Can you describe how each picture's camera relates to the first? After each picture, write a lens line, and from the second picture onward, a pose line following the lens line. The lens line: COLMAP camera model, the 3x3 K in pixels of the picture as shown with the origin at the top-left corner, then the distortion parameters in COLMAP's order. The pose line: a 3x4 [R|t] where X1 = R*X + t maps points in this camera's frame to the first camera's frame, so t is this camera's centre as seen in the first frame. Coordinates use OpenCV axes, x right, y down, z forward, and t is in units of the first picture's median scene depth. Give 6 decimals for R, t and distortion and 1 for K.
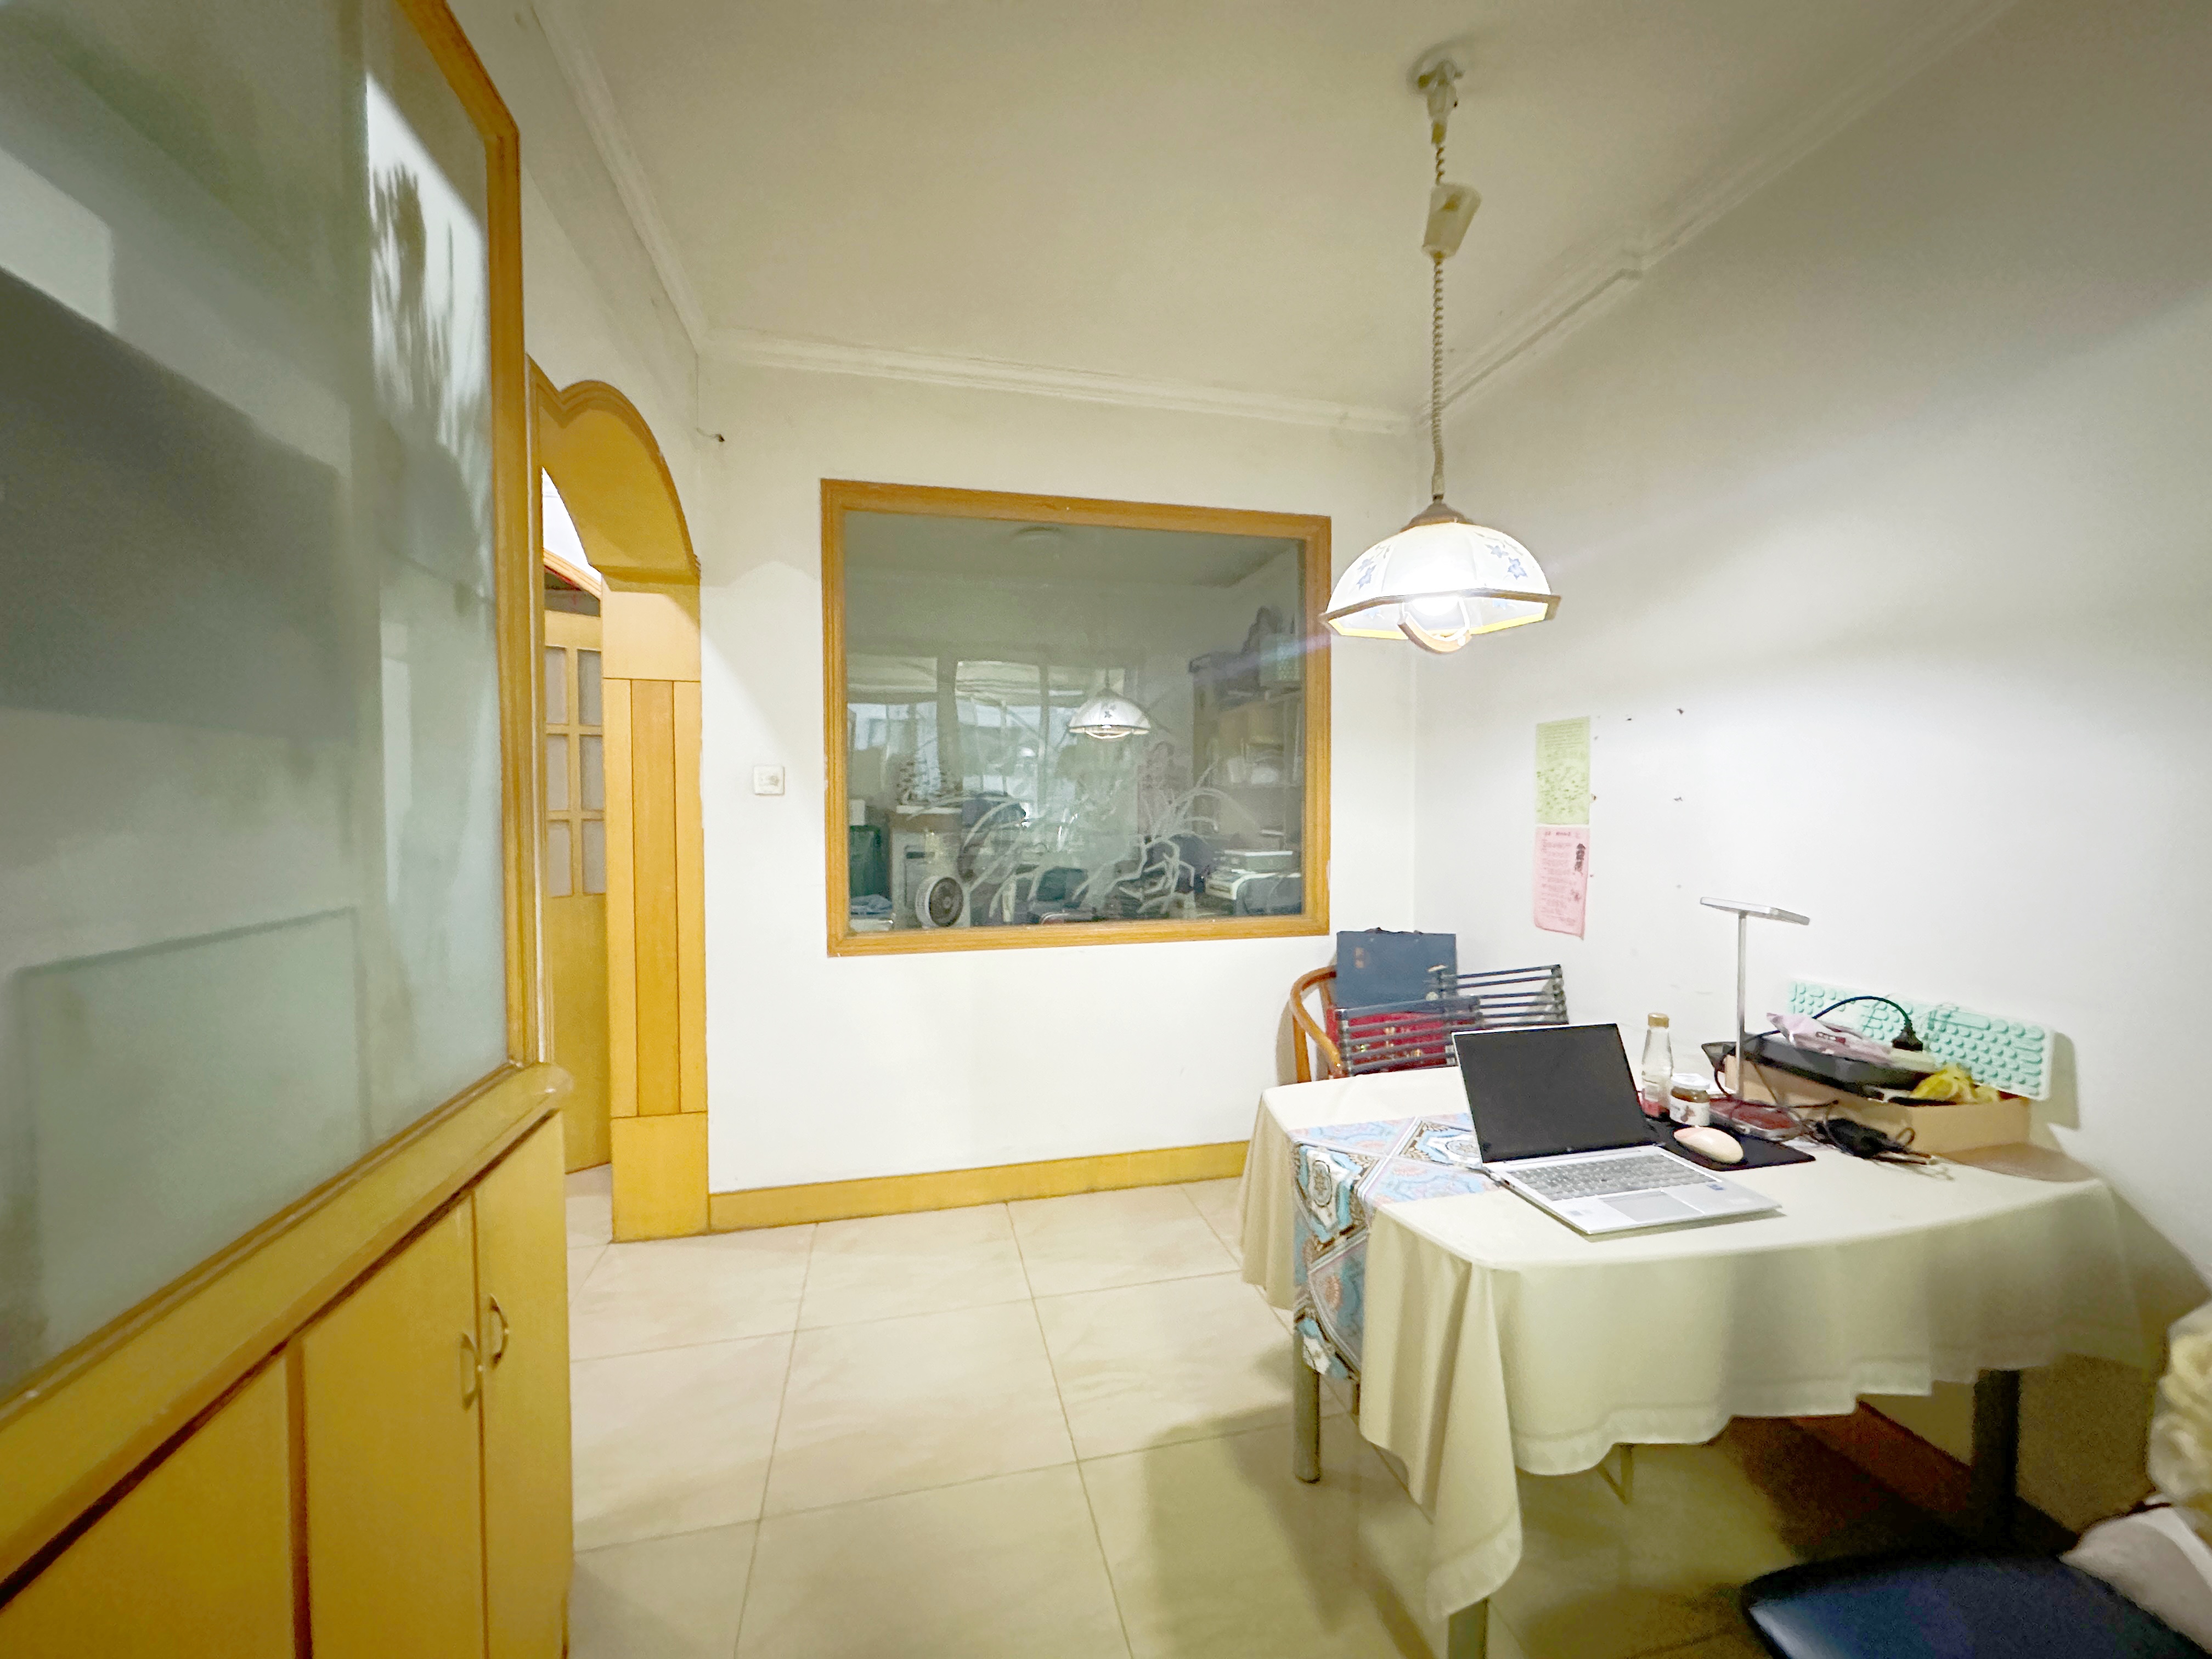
lens RADIAL K [[893.5, 0, 1104.1], [0, 893.5, 824.5], [0, 0, 1]] dist [-0.002844, -0.000553]
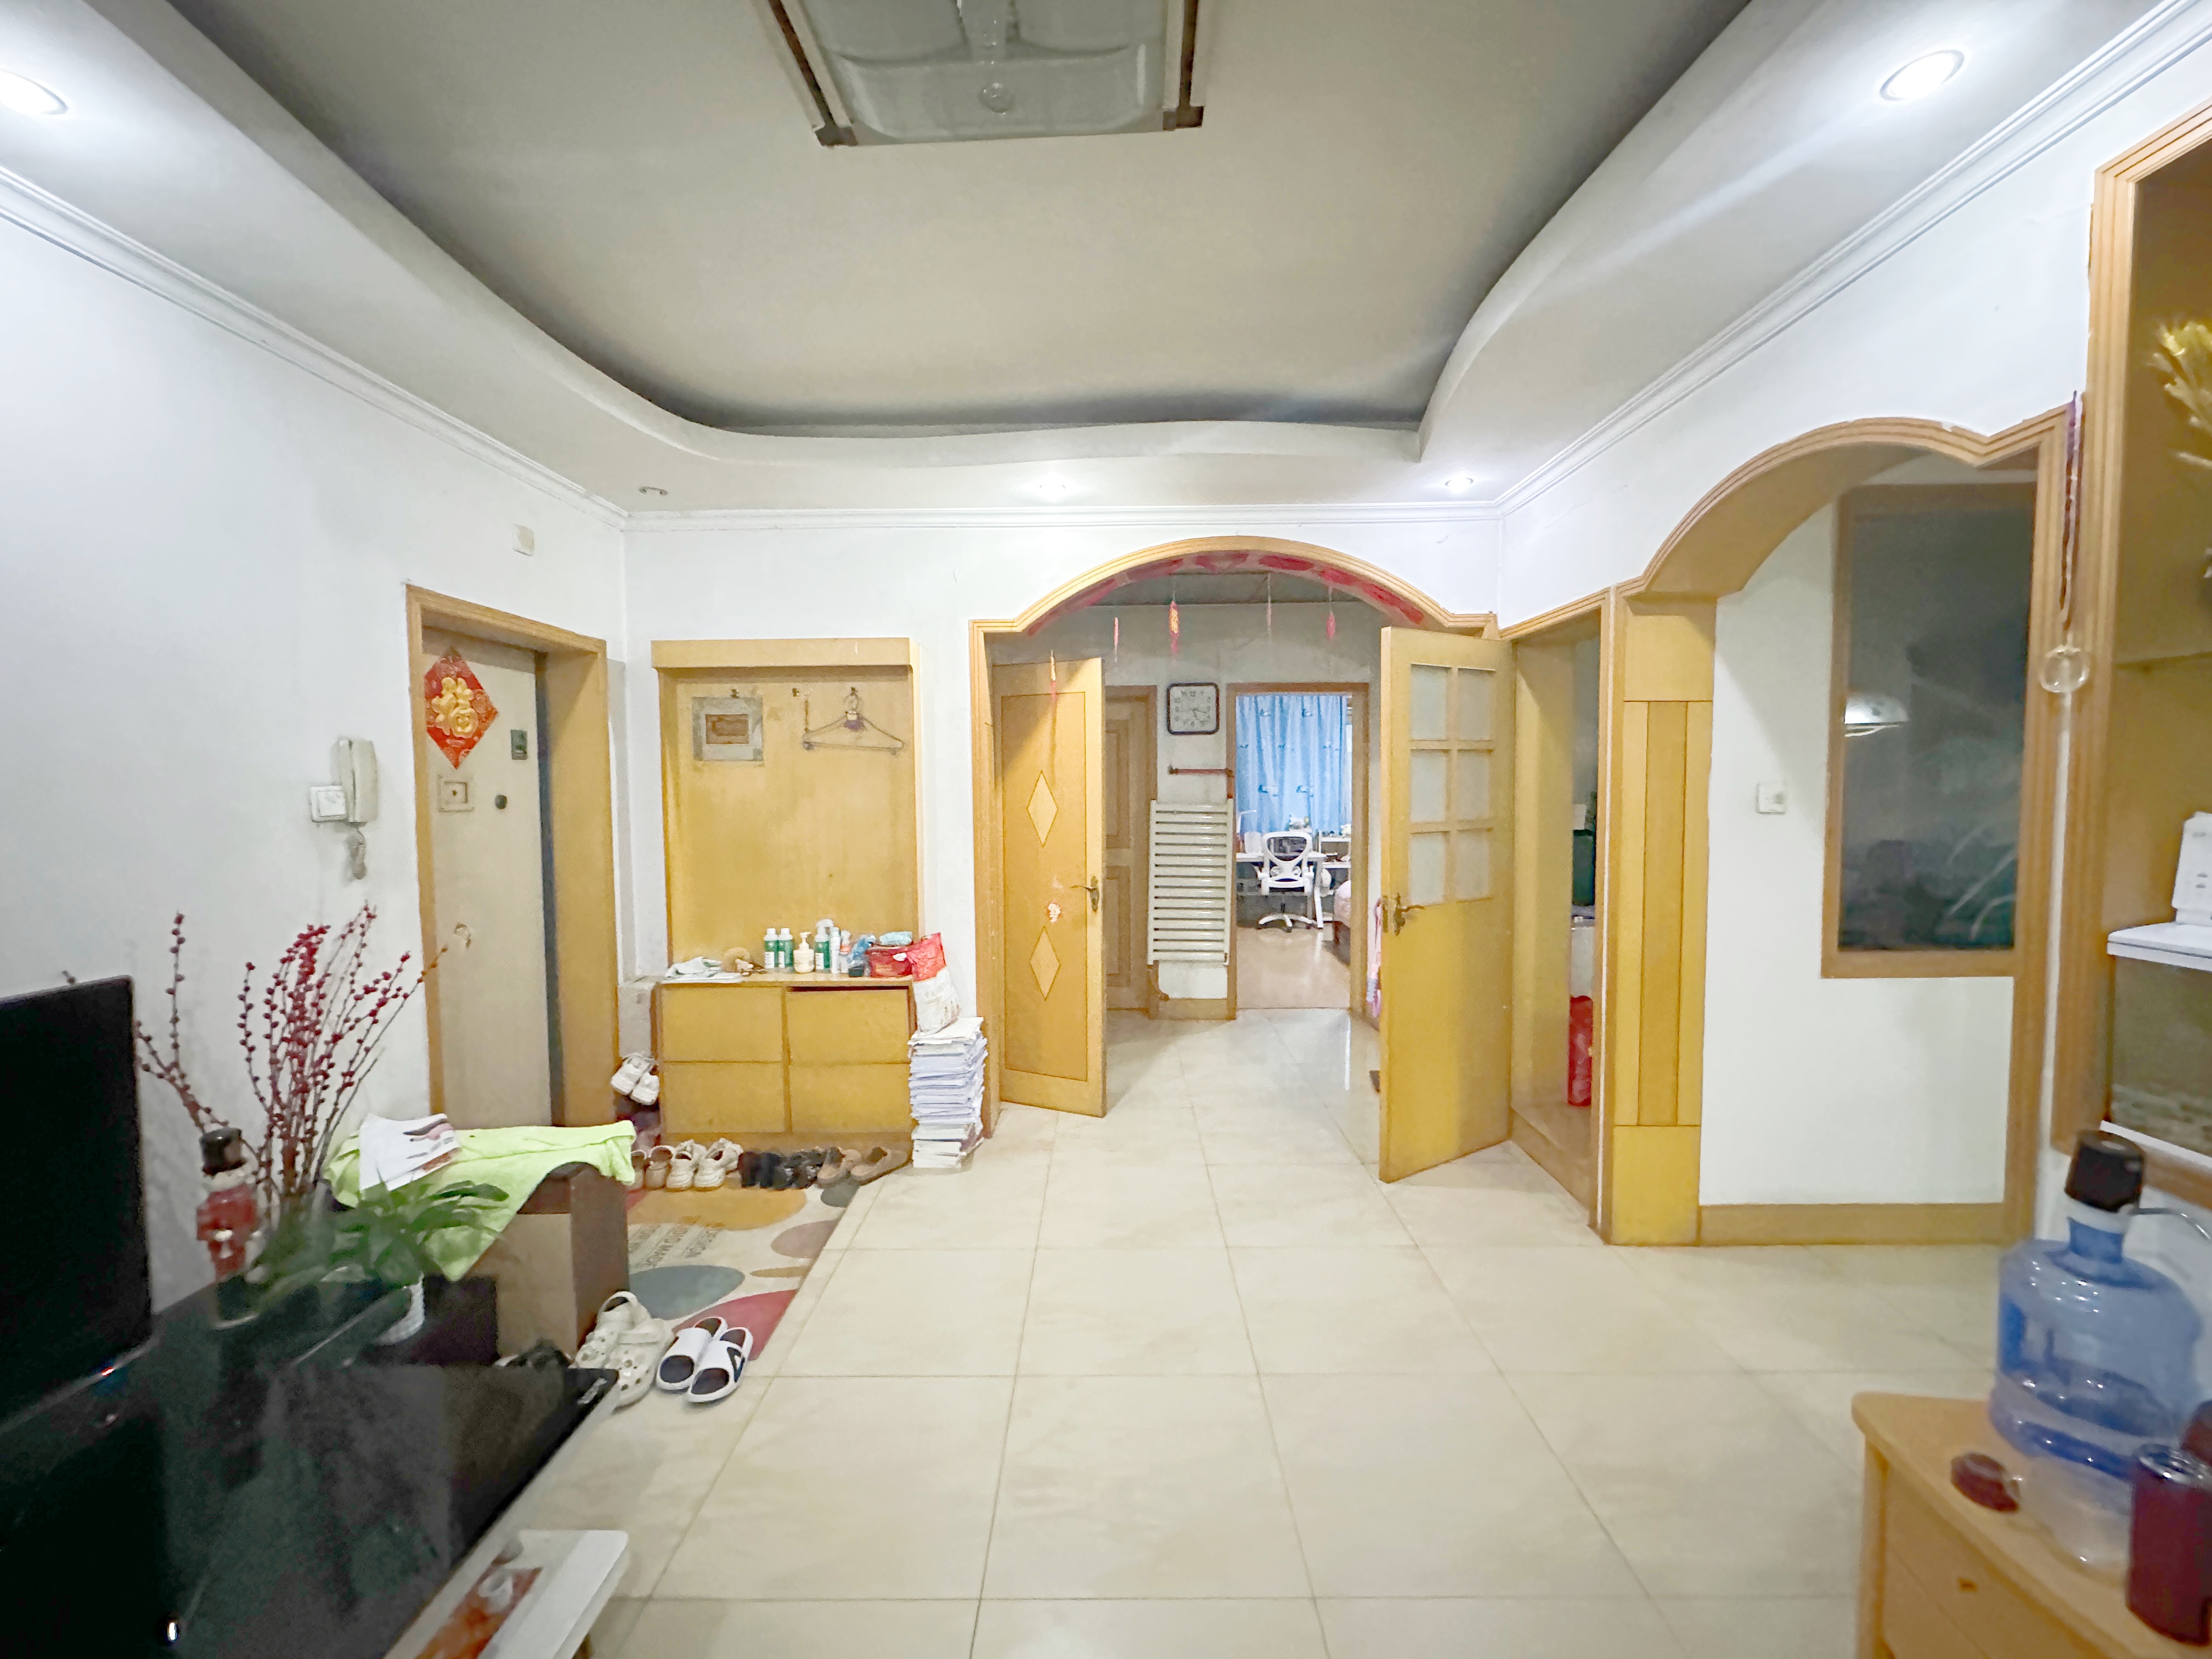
lens RADIAL K [[893.5, 0, 1103.5], [0, 893.5, 827.8], [0, 0, 1]] dist [-0.002844, -0.000553]
pose [[0.971296, 0.007553, -0.237754, -0.865067], [-0.001512, 0.999672, 0.025580, -0.041750], [0.237869, -0.024486, 0.970989, -0.137159]]
